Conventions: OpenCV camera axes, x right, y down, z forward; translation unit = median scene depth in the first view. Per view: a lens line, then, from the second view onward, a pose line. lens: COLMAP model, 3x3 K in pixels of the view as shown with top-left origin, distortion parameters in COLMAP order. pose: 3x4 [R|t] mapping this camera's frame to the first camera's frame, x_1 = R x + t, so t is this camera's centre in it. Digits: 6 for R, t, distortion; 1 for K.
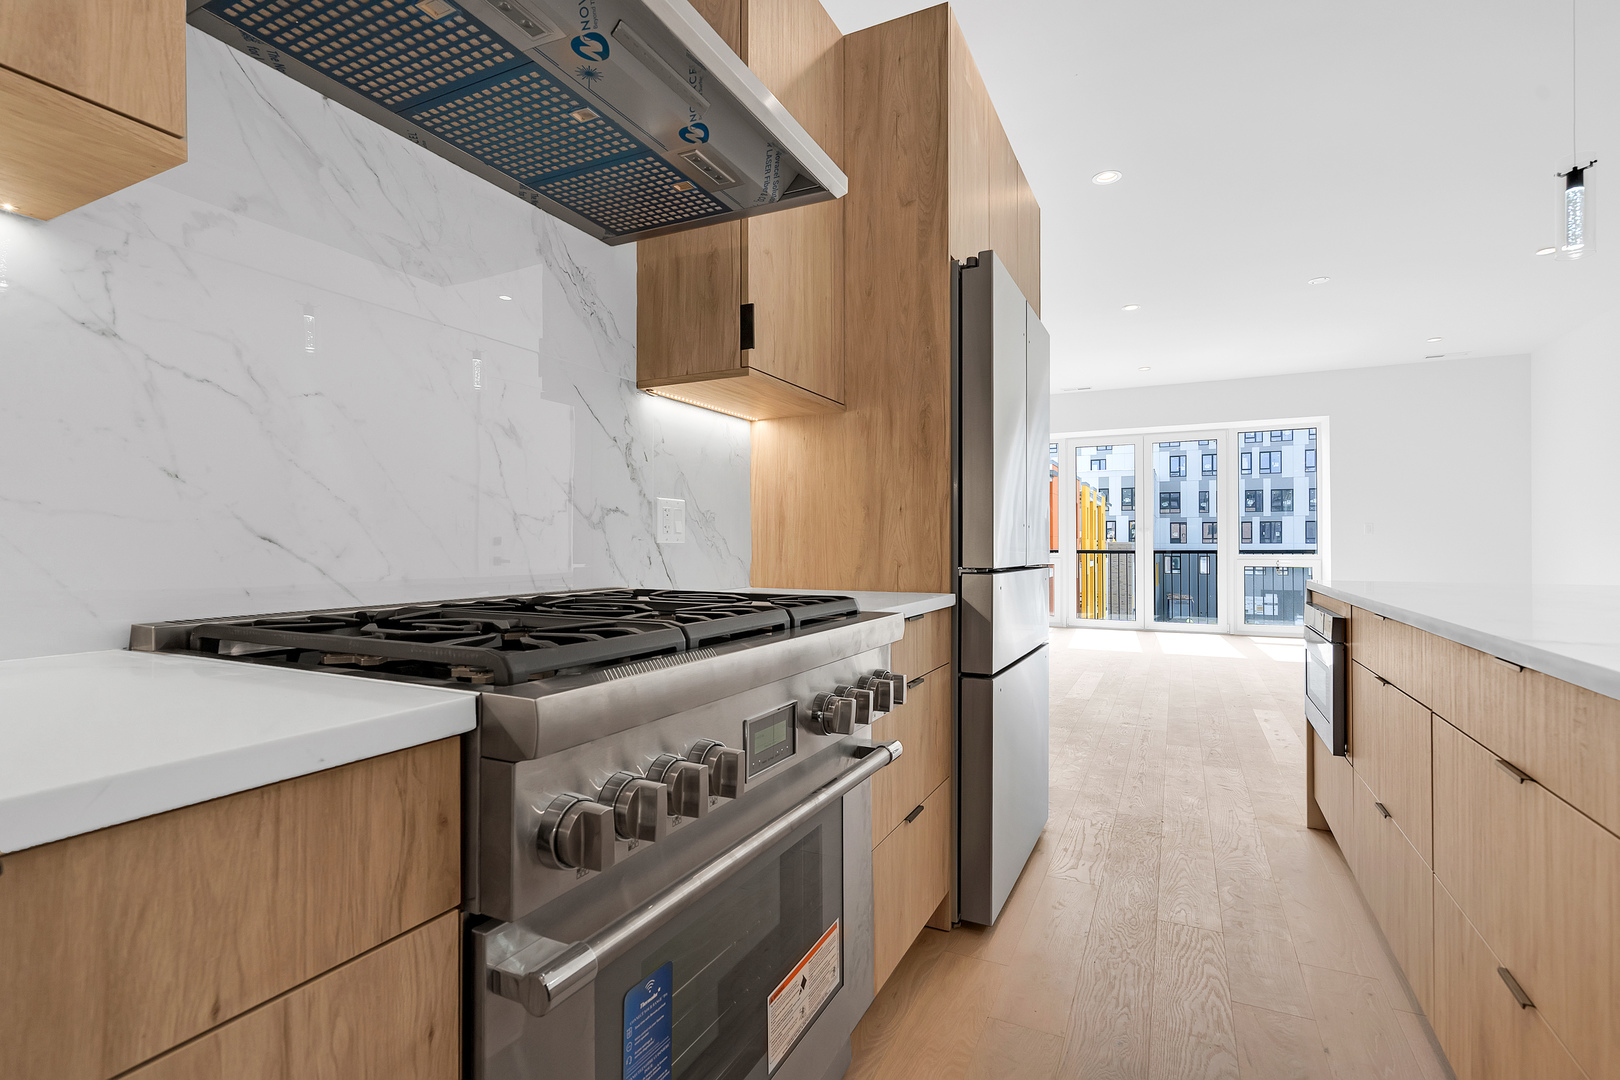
lens RADIAL K [[753.7, 0, 804.9], [0, 753.7, 537.5], [0, 0, 1]] dist [-0.002943, -0.000013]
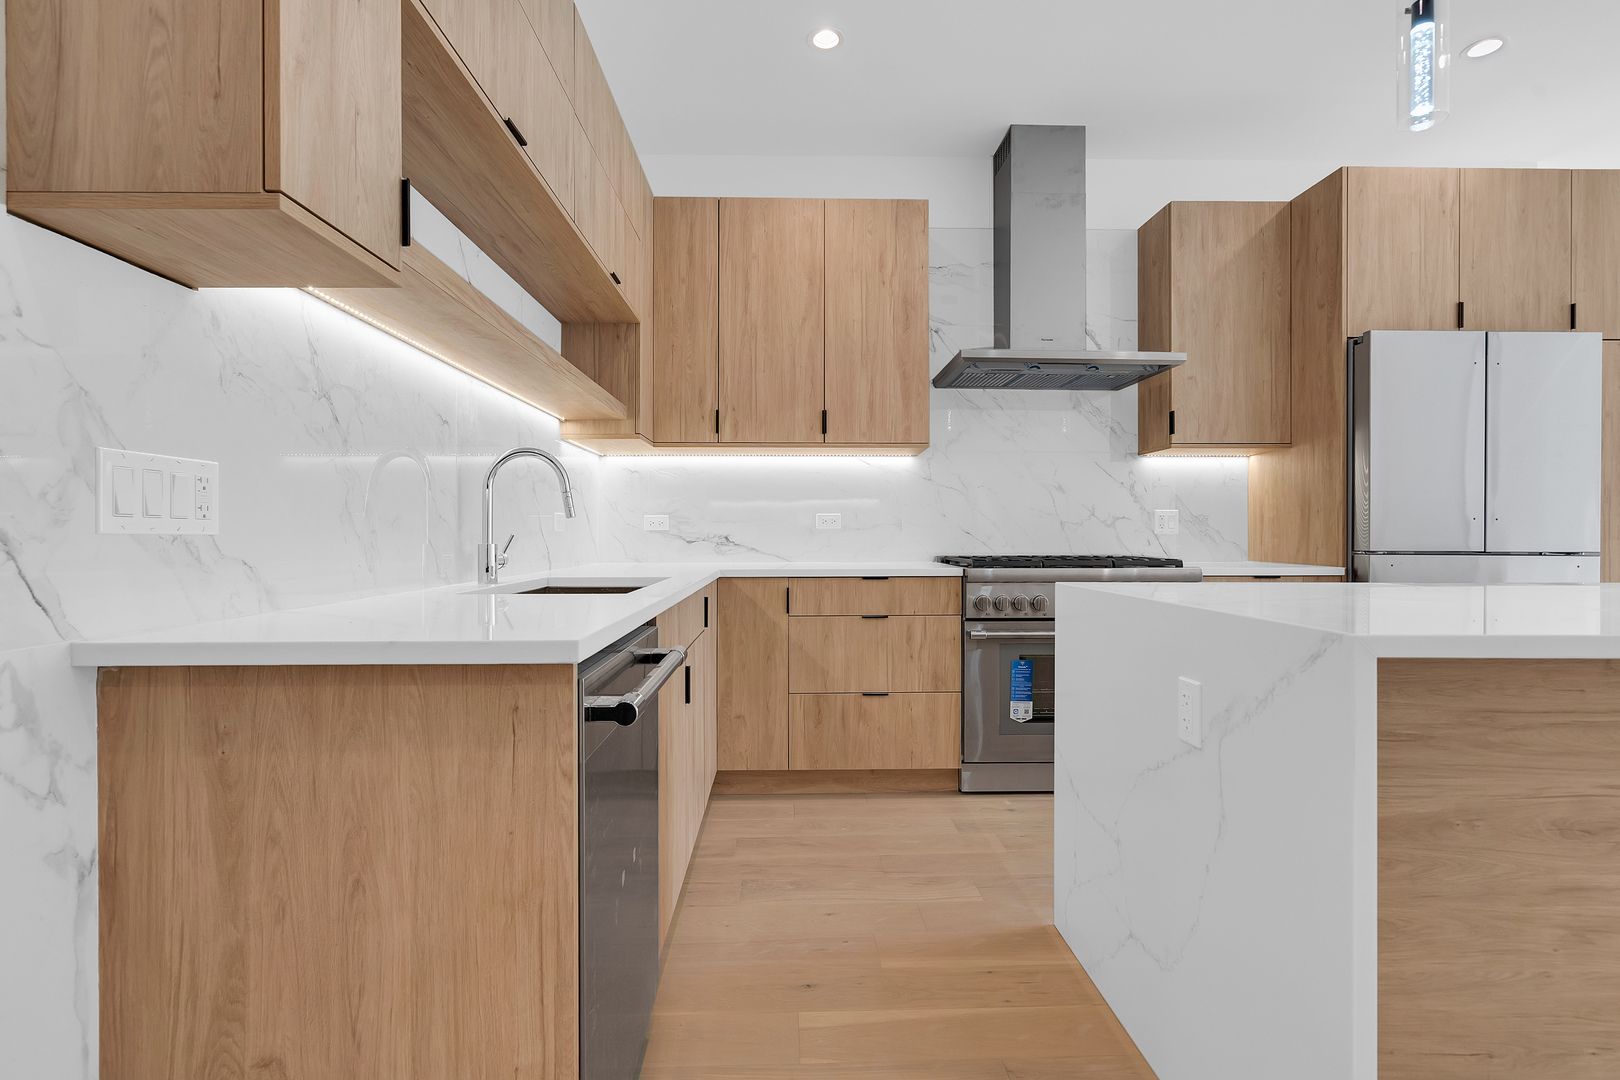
lens RADIAL K [[753.7, 0, 804.9], [0, 753.7, 537.5], [0, 0, 1]] dist [-0.002943, -0.000013]
pose [[0.462832, 0.003603, -0.886439, 1.020824], [0.009381, 0.999916, 0.008963, -0.007996], [0.886396, -0.012464, 0.462759, -0.628671]]
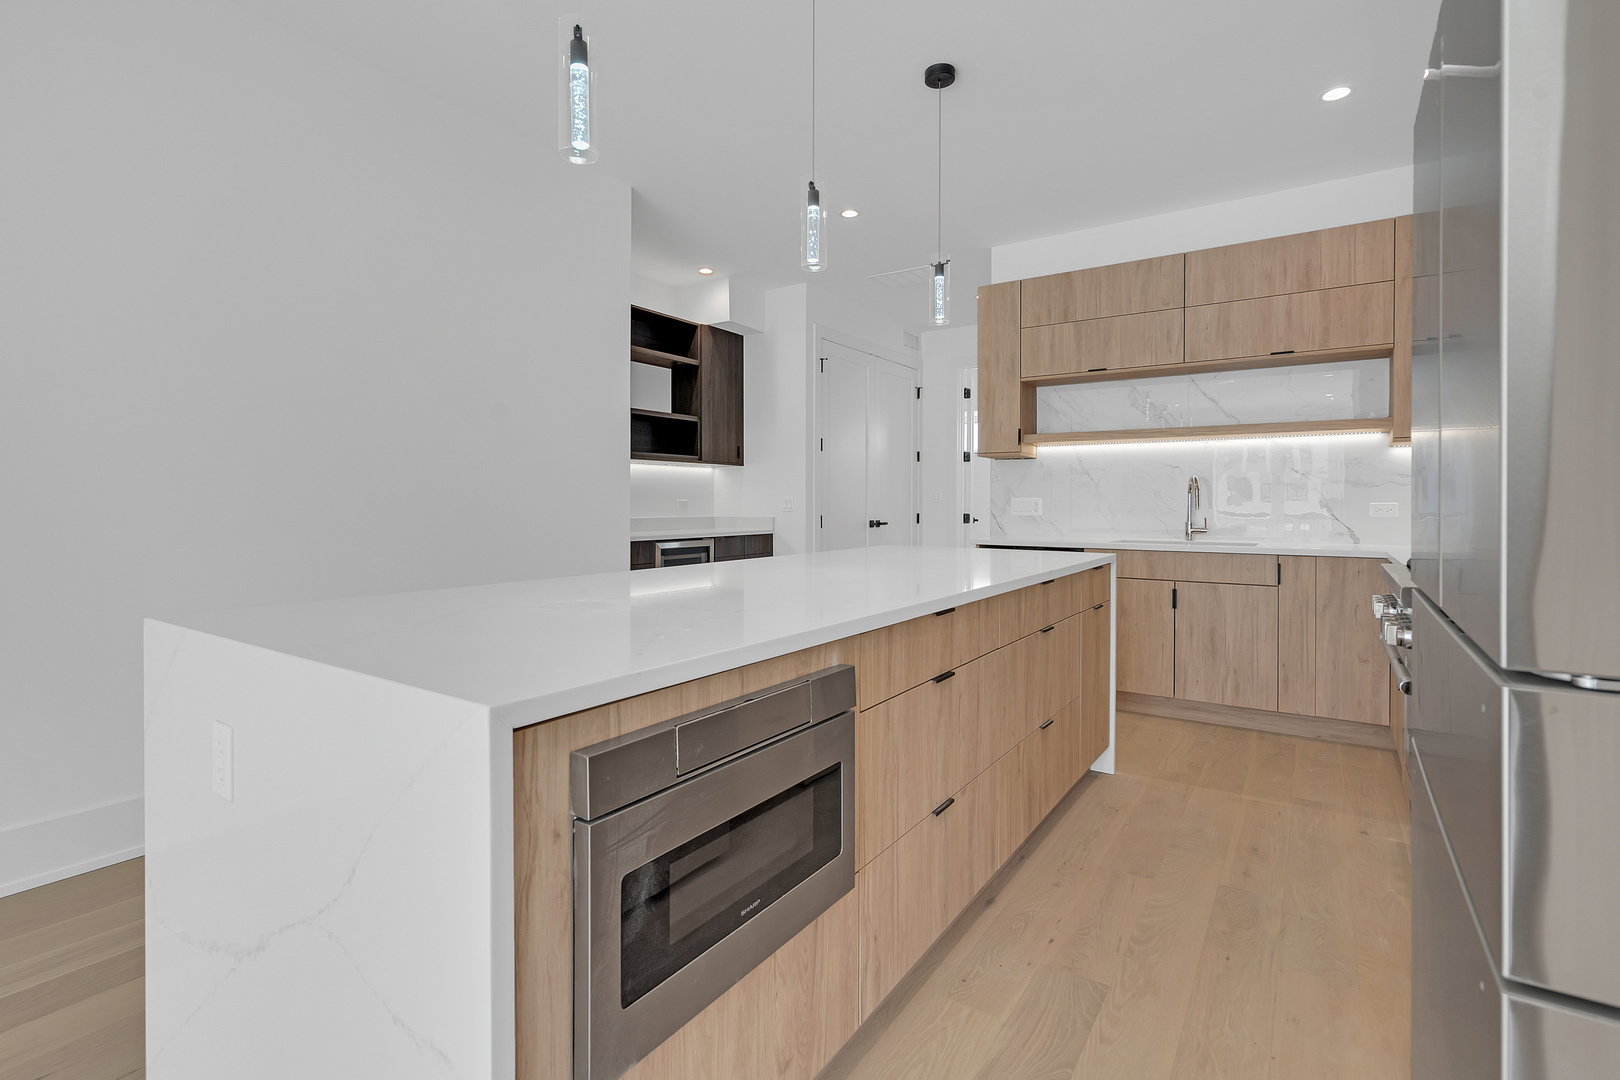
lens RADIAL K [[765.9, 0, 804.7], [0, 765.9, 506.9], [0, 0, 1]] dist [0.000511, 0.000633]
pose [[-0.990802, -0.002583, 0.135298, 0.712718], [-0.003261, 0.999983, -0.004784, -0.022893], [-0.135283, -0.005181, -0.990793, 1.779832]]
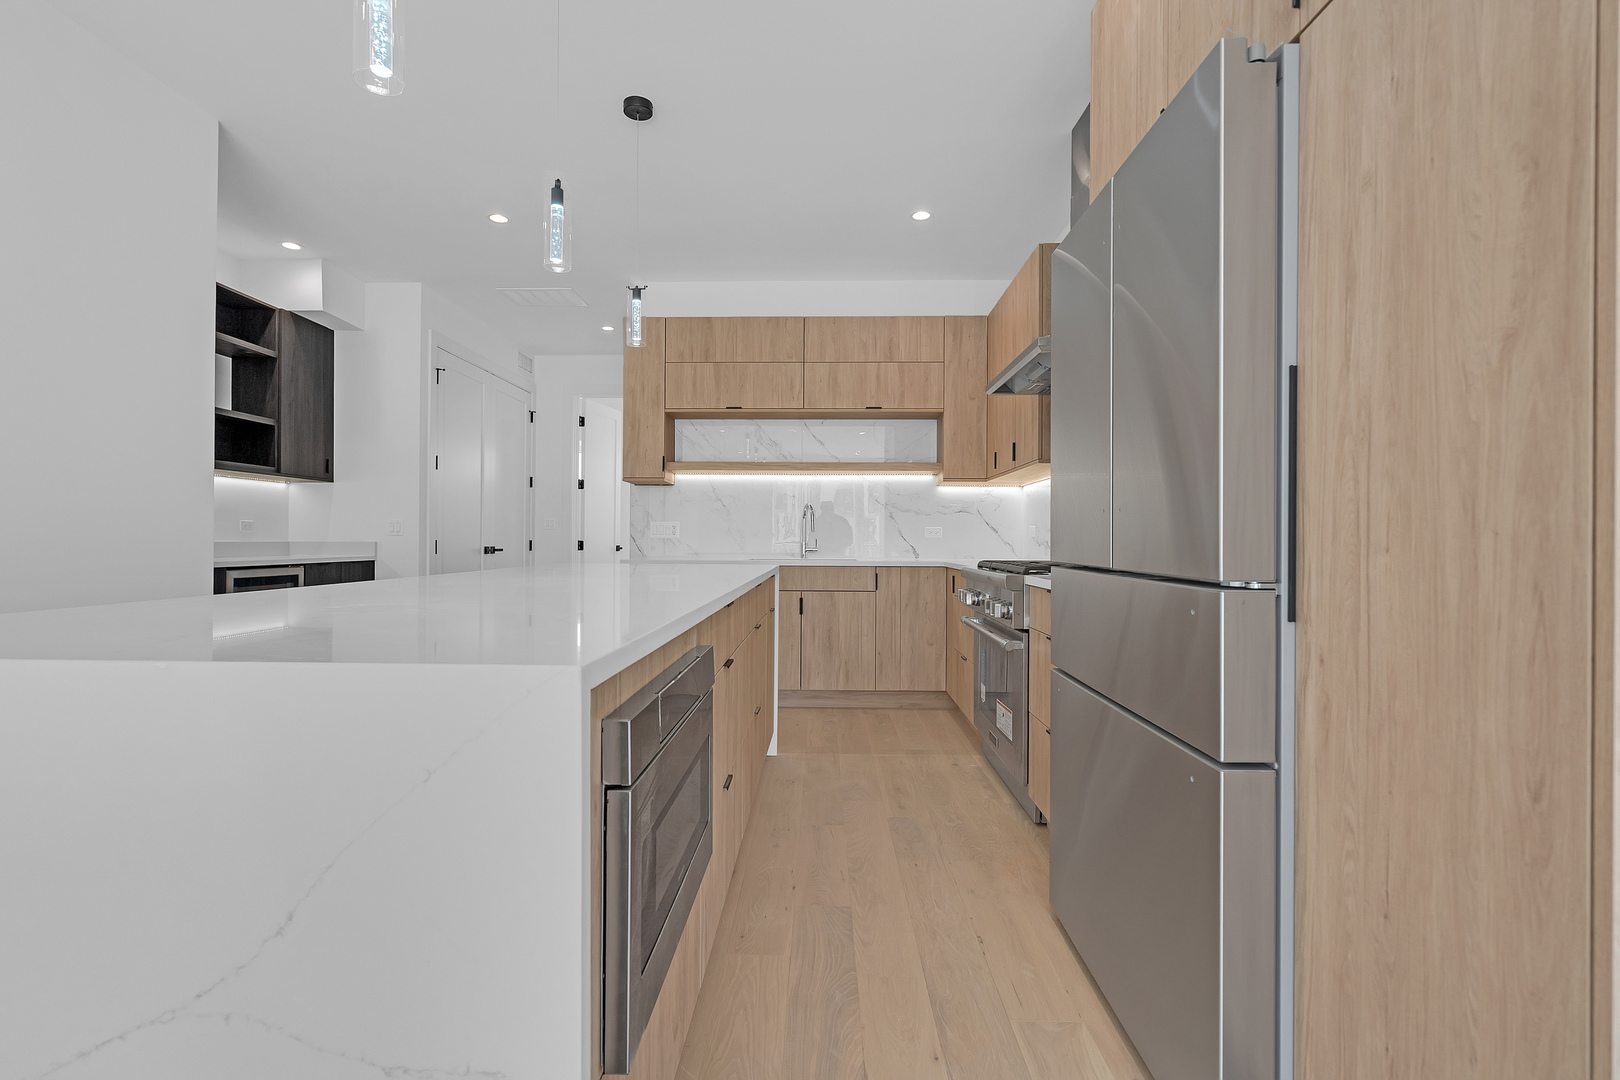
lens RADIAL K [[750.5, 0, 805.1], [0, 750.5, 538.5], [0, 0, 1]] dist [-0.000559, 0.000160]
pose [[-0.908306, -0.005843, -0.418266, 0.984542], [-0.001103, 0.999932, -0.011574, 0.021324], [0.418305, -0.010052, -0.908251, 1.786843]]
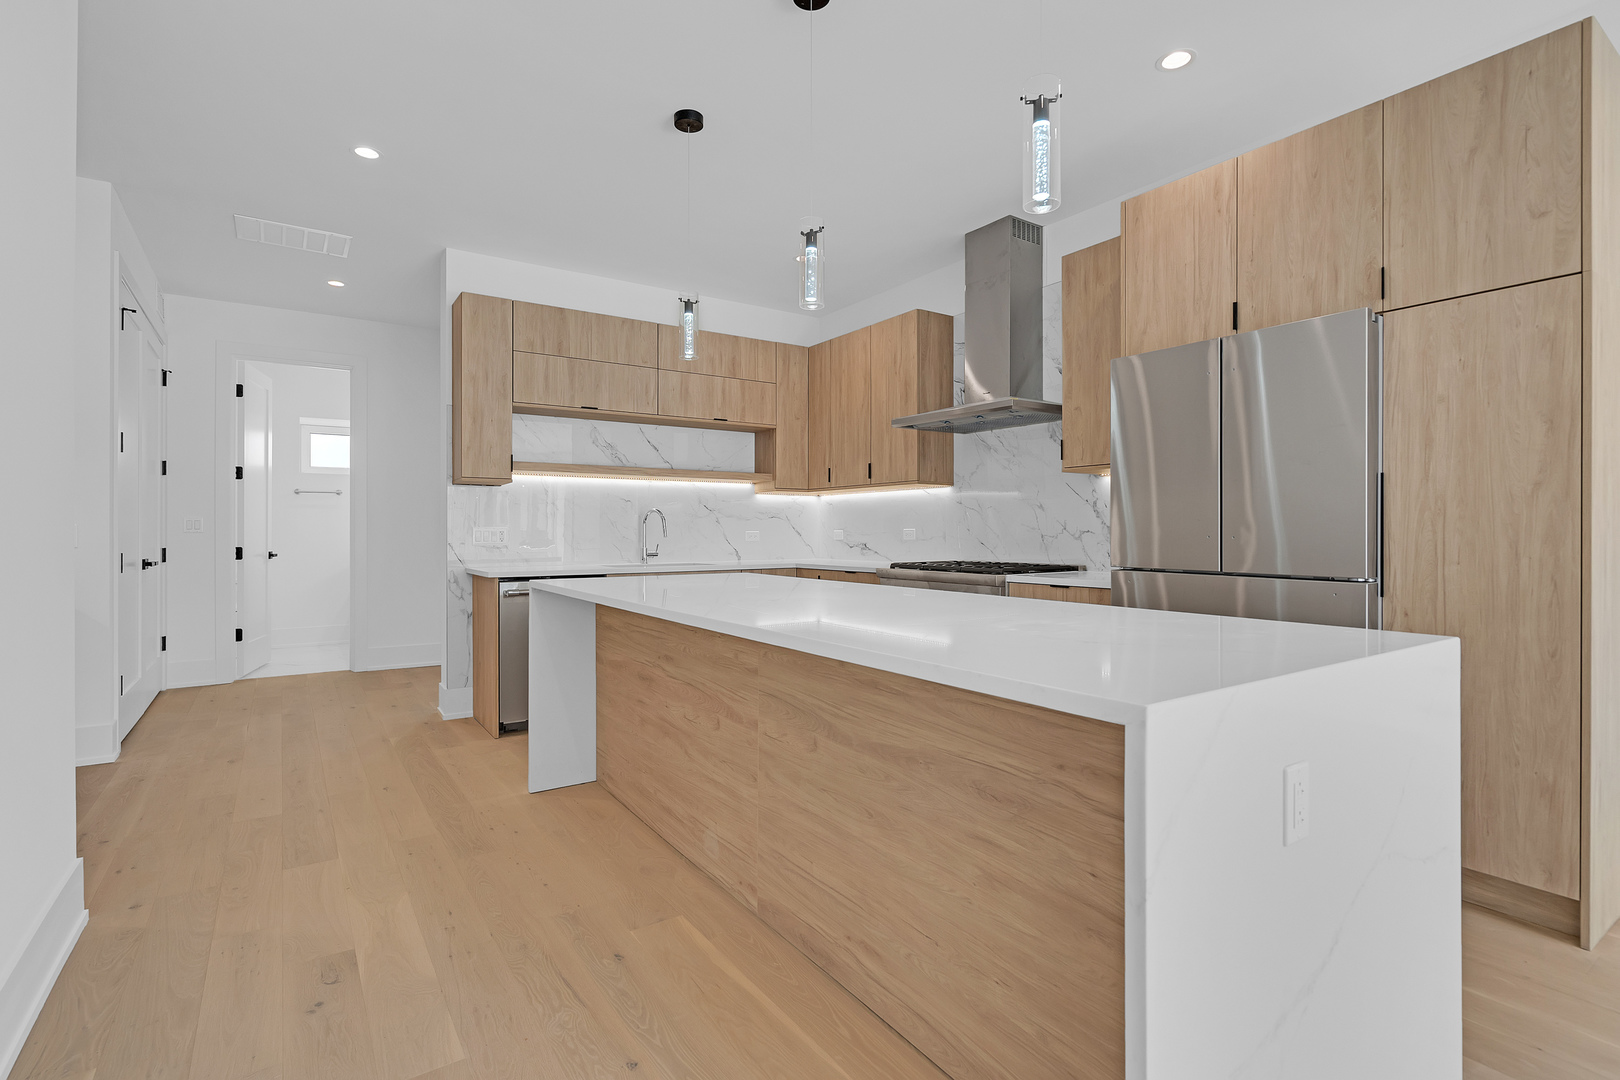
lens RADIAL K [[762.4, 0, 806.9], [0, 762.4, 530.9], [0, 0, 1]] dist [-0.003905, -0.000064]
pose [[-0.488444, -0.000263, -0.872595, 1.904463], [0.010700, 0.999923, -0.006291, -0.028785], [0.872530, -0.012410, -0.488404, 1.210742]]
